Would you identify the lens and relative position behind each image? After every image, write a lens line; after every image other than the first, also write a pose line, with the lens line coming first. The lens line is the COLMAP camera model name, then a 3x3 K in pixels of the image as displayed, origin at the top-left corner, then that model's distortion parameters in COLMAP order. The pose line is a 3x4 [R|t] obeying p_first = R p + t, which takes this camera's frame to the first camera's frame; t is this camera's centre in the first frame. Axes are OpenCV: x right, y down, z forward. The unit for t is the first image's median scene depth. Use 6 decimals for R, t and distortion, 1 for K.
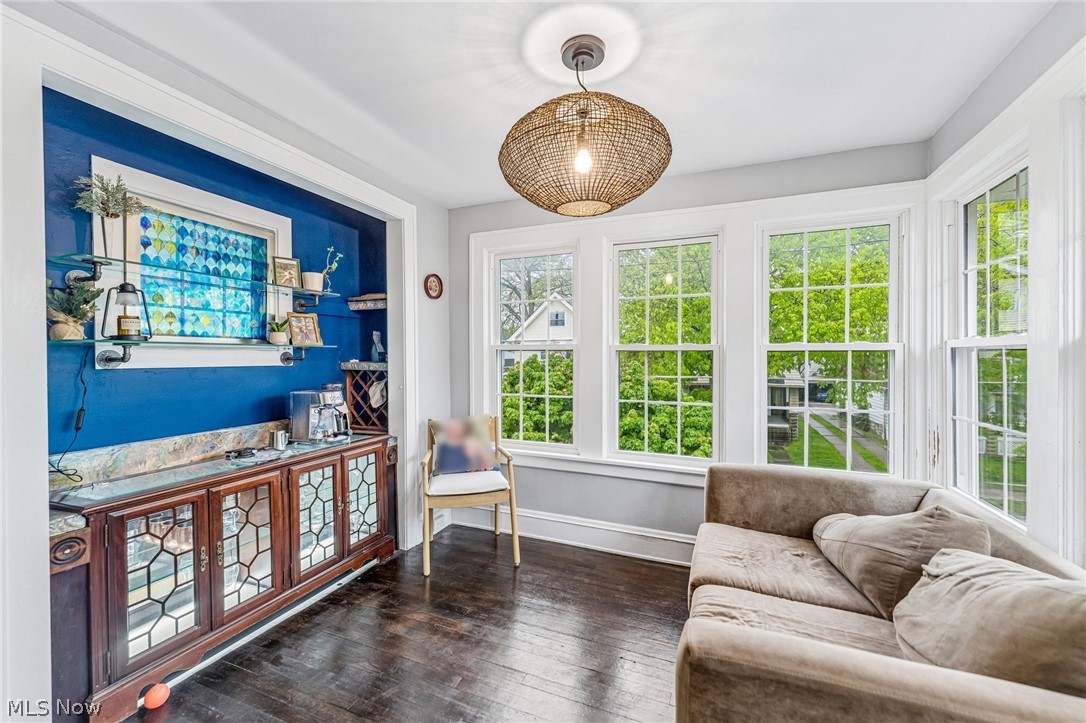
lens RADIAL K [[431.6, 0, 543.0], [0, 431.6, 361.5], [0, 0, 1]] dist [0.003225, 0.000089]
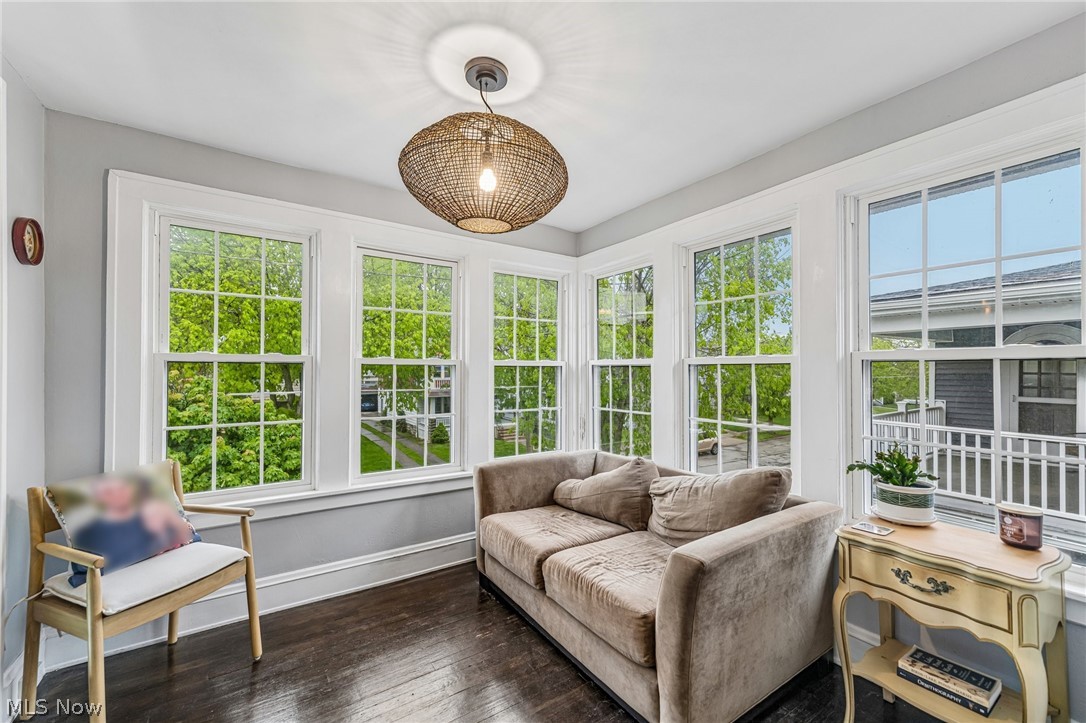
lens RADIAL K [[431.5, 0, 544.8], [0, 431.5, 365.8], [0, 0, 1]] dist [0.004378, -0.000043]
pose [[0.558637, 0.008662, 0.829367, -0.439209], [0.008415, 0.999835, -0.016110, -0.003830], [-0.829370, 0.015979, 0.558472, 0.210487]]
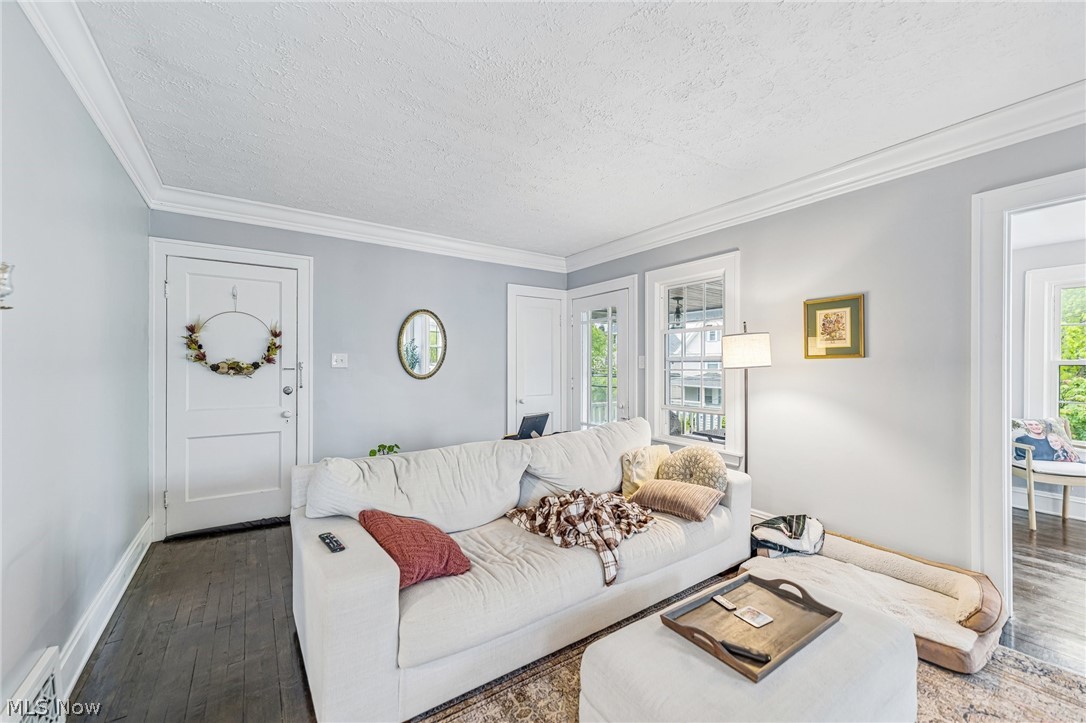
lens RADIAL K [[431.5, 0, 544.8], [0, 431.5, 365.8], [0, 0, 1]] dist [0.004378, -0.000043]
pose [[0.835555, 0.008094, -0.549348, -0.847696], [-0.017646, 0.999771, -0.012109, 0.022775], [0.549124, 0.019812, 0.835506, -1.049024]]
